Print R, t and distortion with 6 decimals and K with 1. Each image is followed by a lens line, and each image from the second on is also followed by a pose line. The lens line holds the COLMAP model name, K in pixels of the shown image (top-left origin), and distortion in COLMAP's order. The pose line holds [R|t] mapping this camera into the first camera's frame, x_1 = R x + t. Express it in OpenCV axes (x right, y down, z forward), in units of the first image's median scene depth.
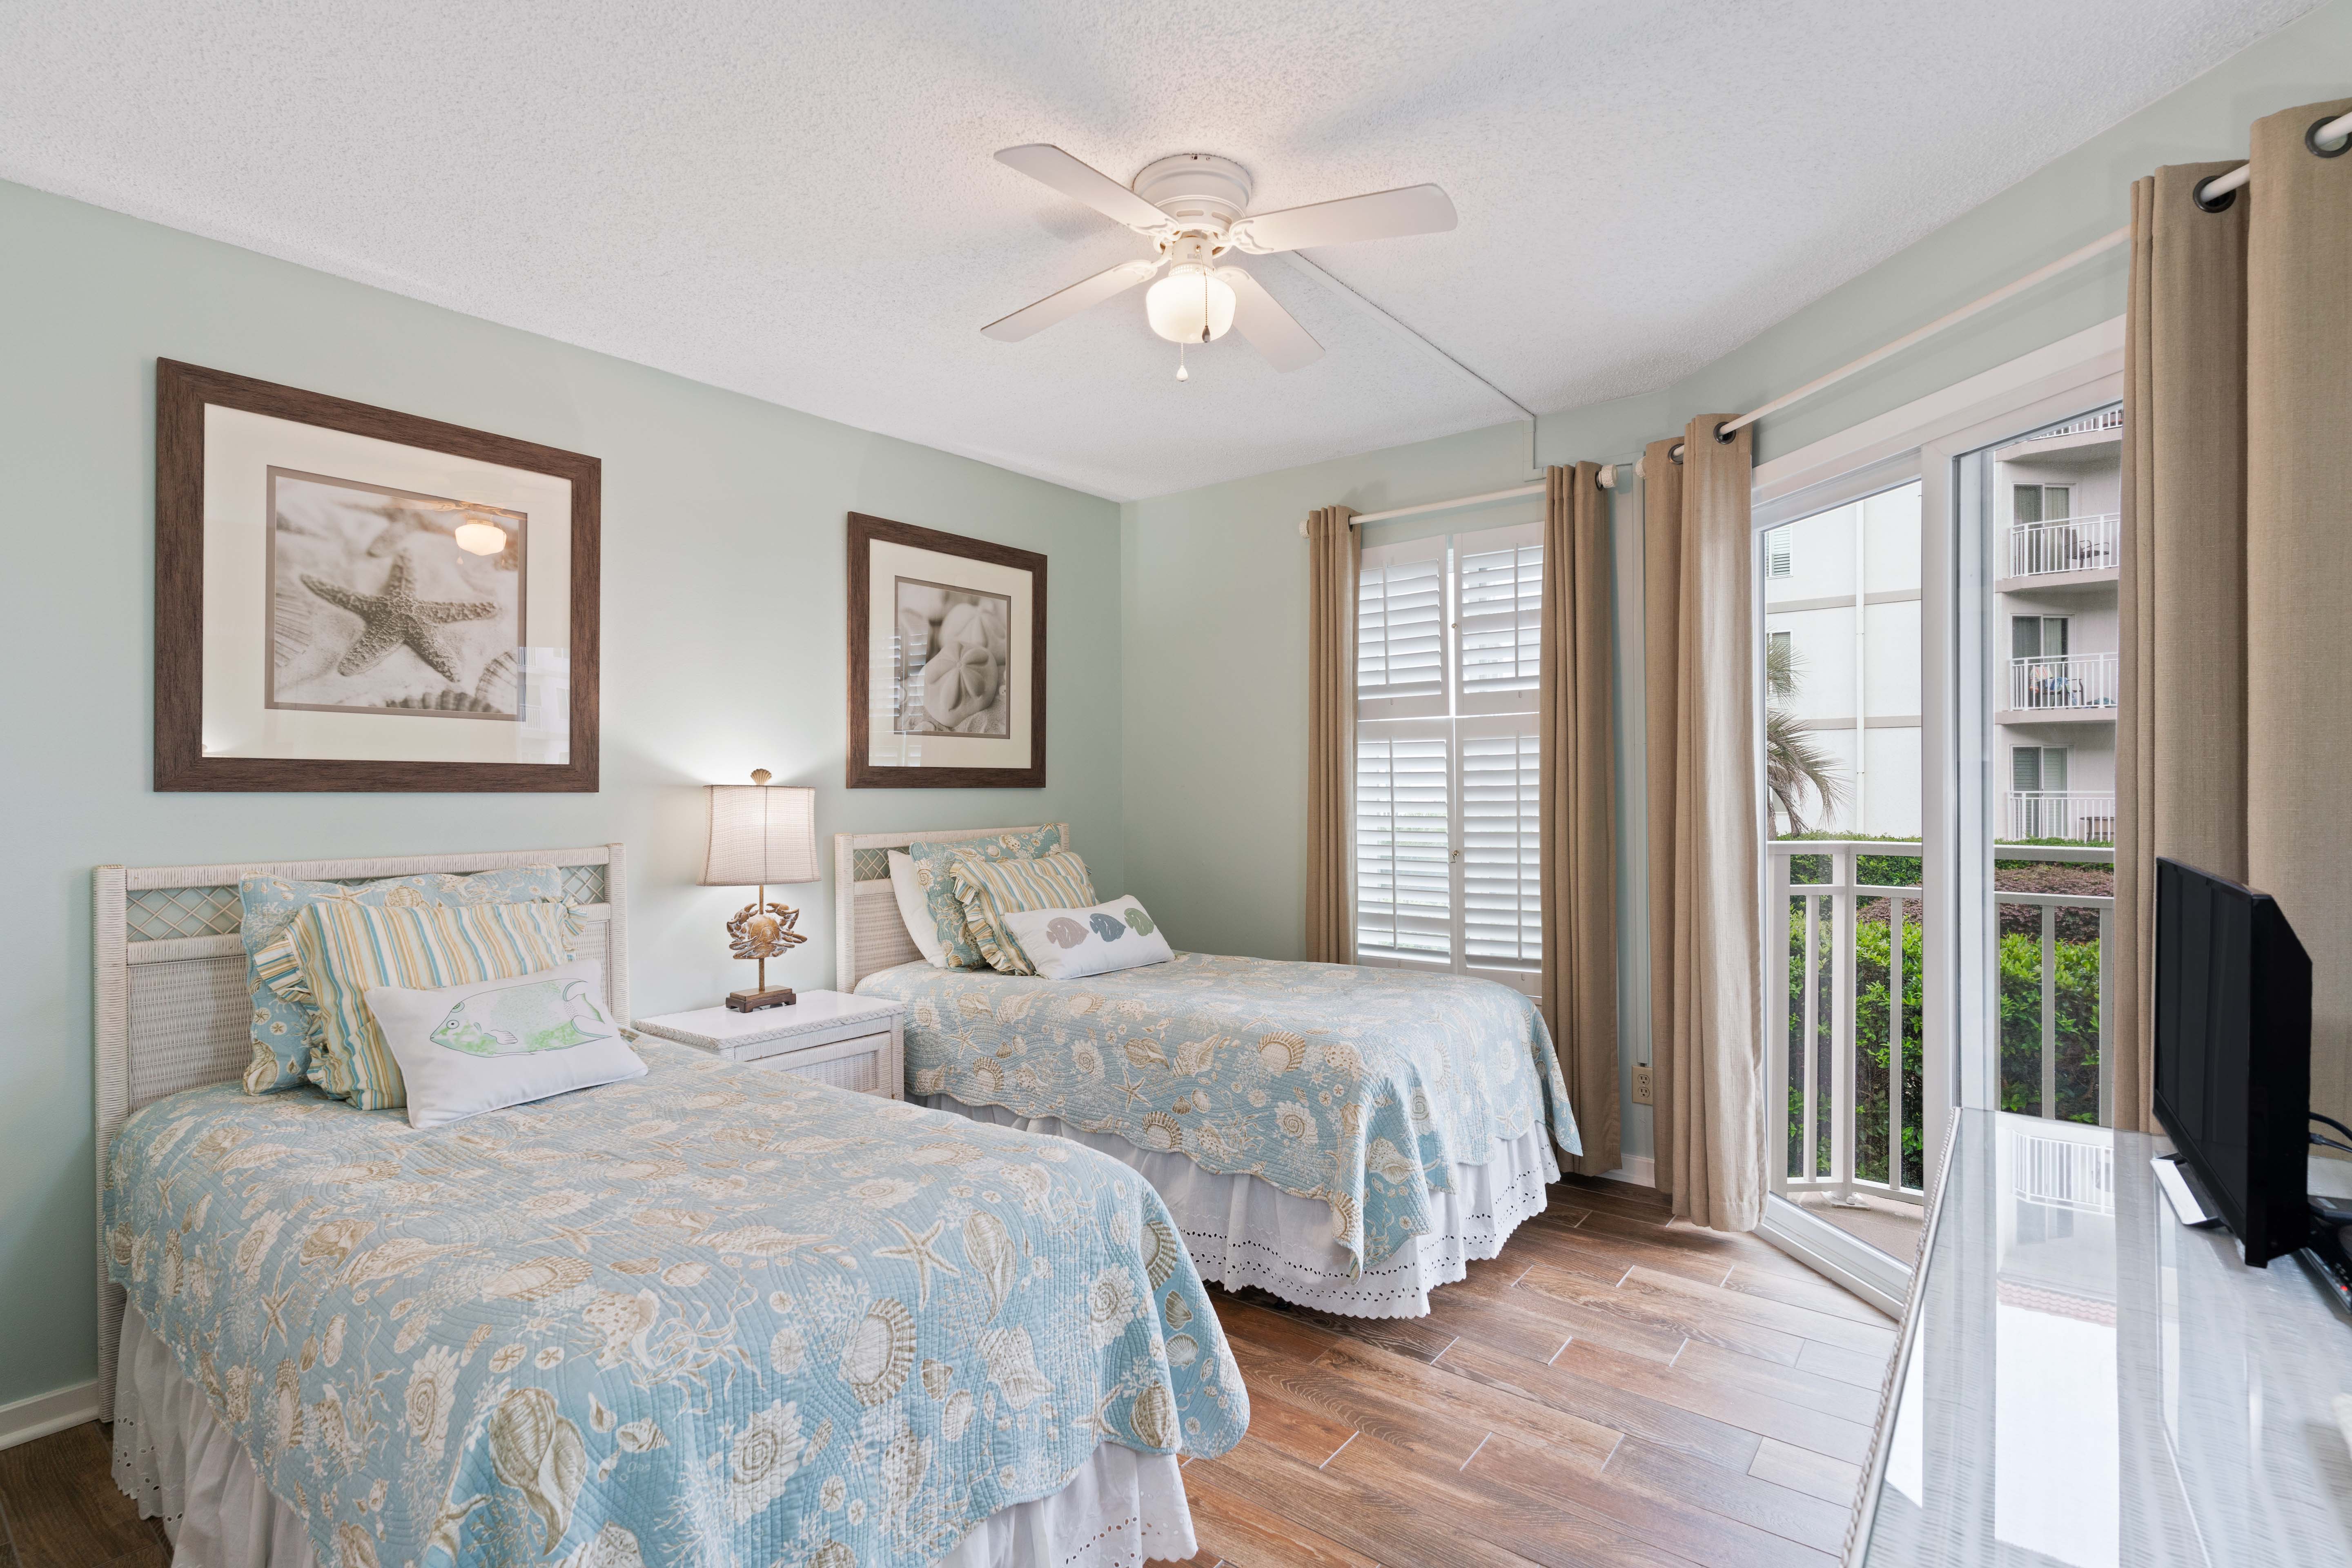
lens RADIAL K [[1103.1, 0, 1167.2], [0, 1103.1, 768.8], [0, 0, 1]] dist [-0.000915, 0.000924]
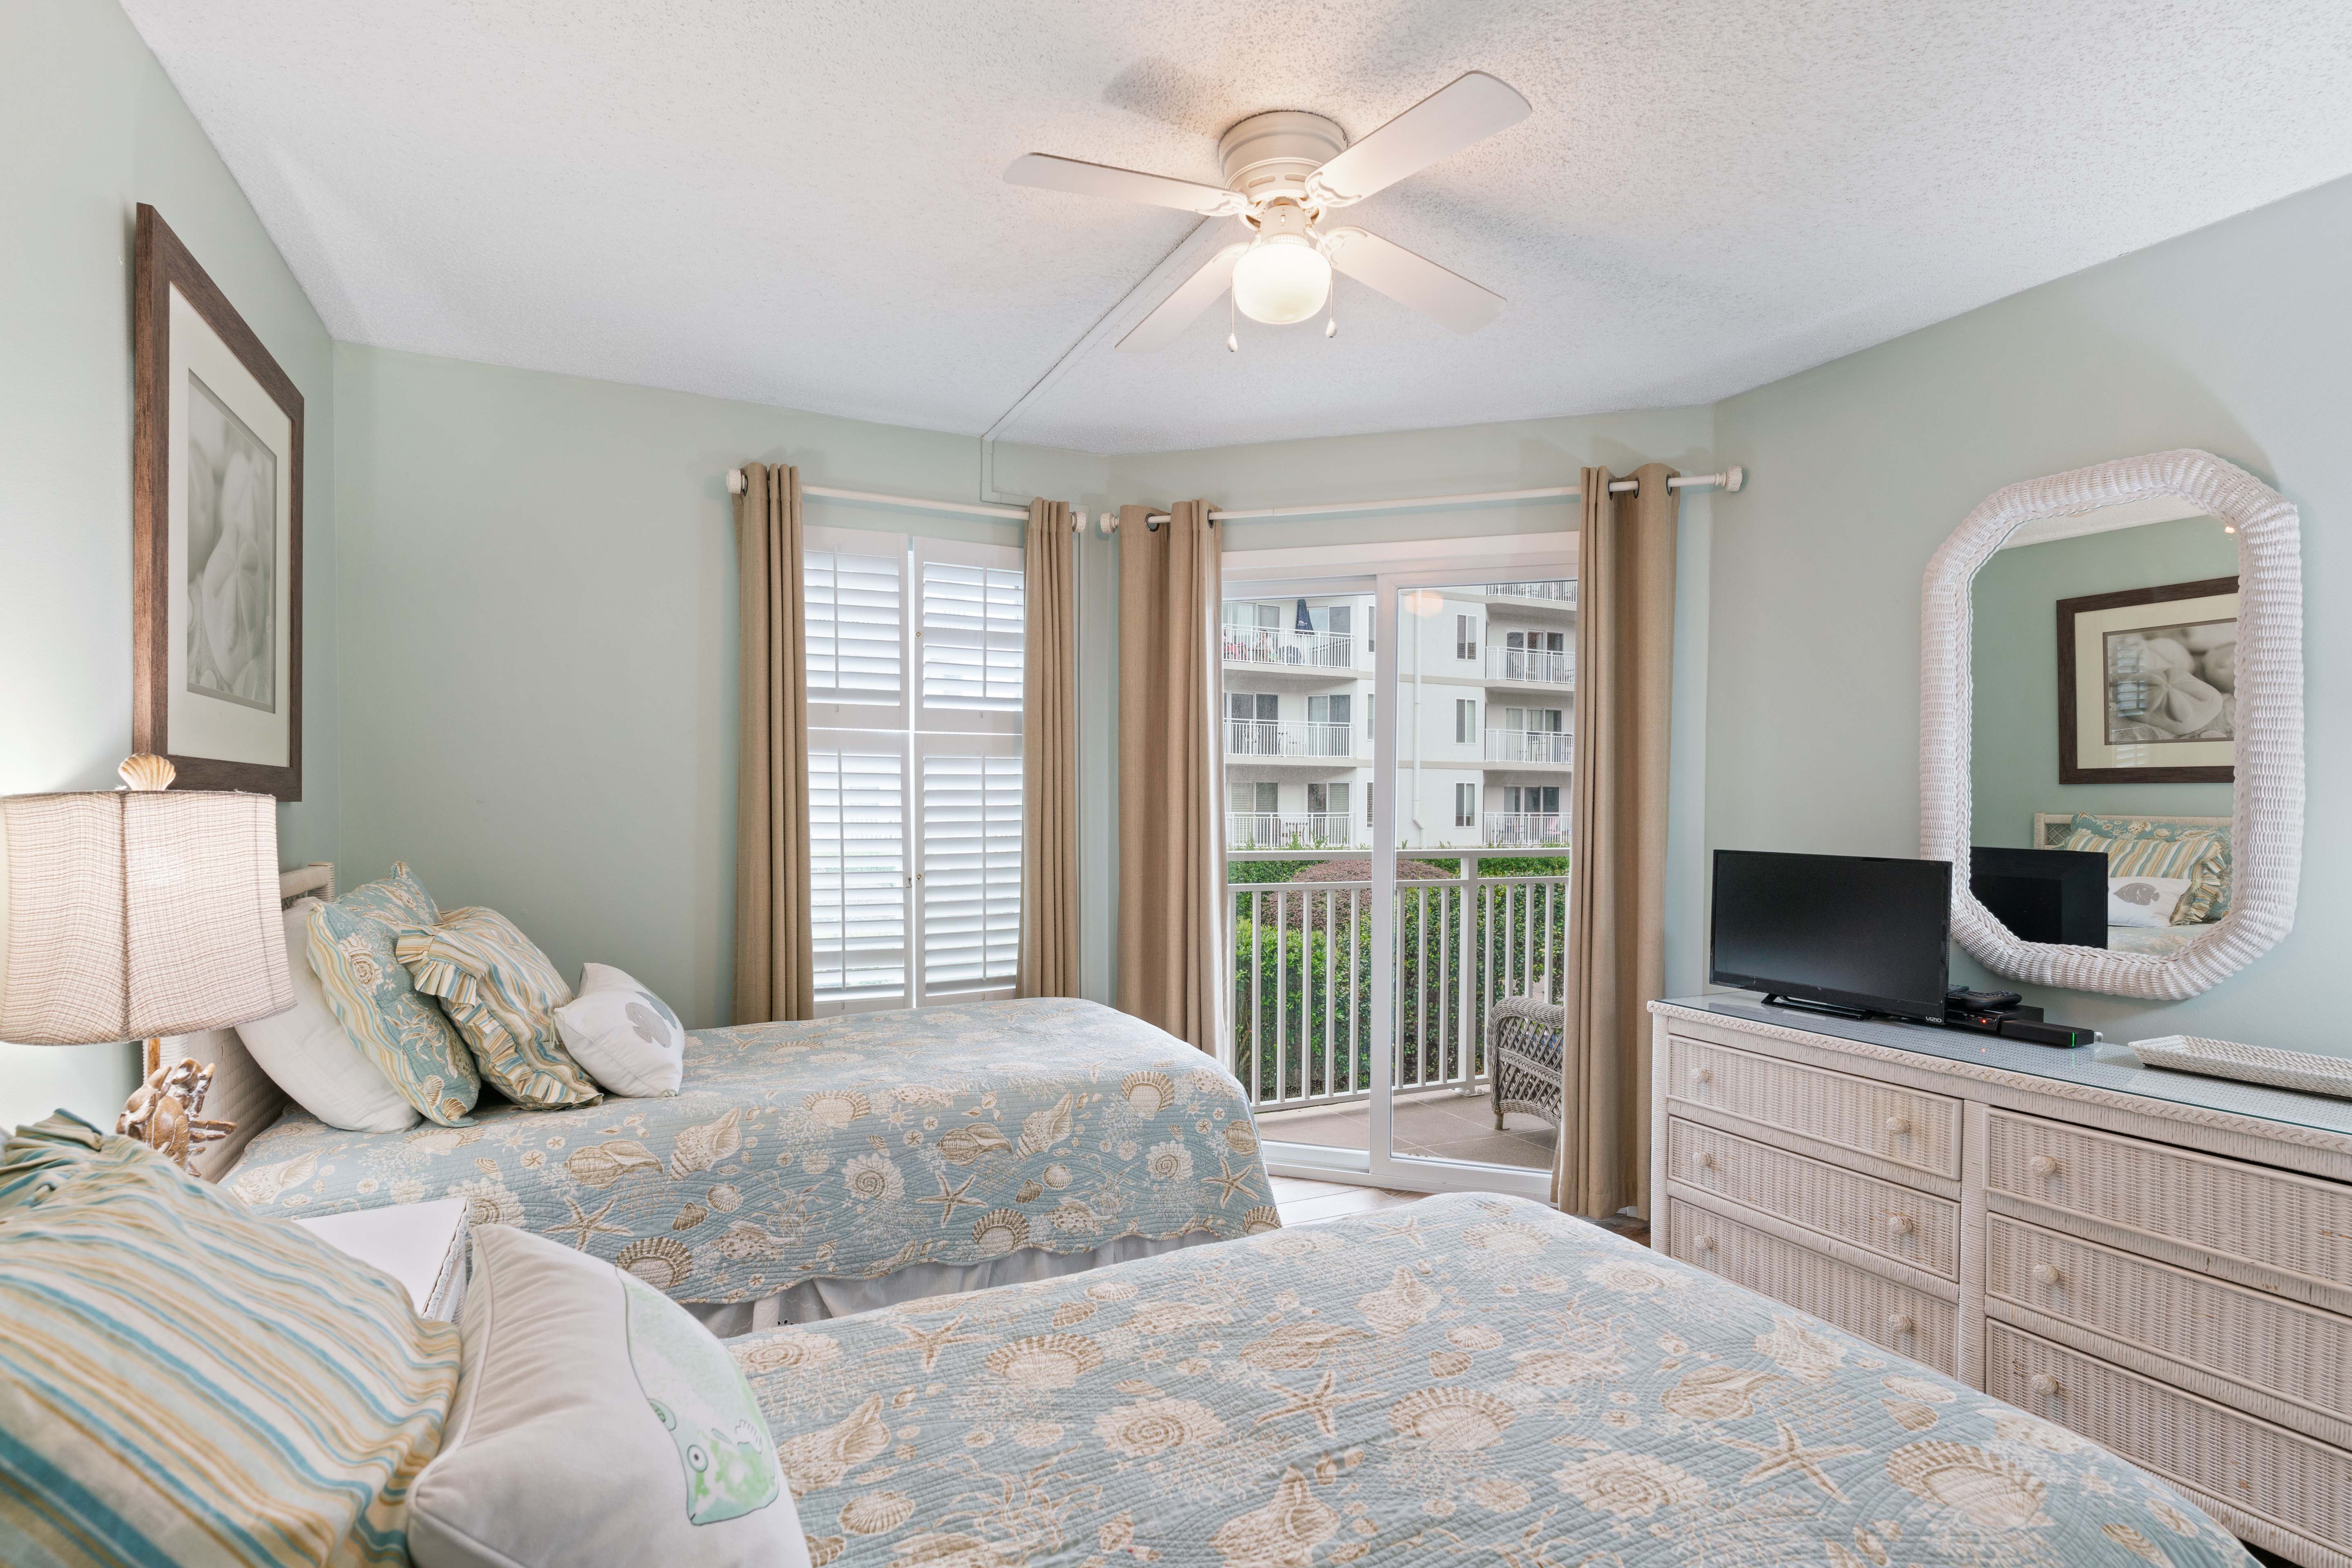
lens RADIAL K [[1103.1, 0, 1192.2], [0, 1103.1, 815.4], [0, 0, 1]] dist [-0.000915, 0.000924]
pose [[0.448473, -0.000002, 0.893797, -0.507925], [-0.023215, 0.999663, 0.011651, 0.008112], [-0.893495, -0.025974, 0.448321, 0.397946]]
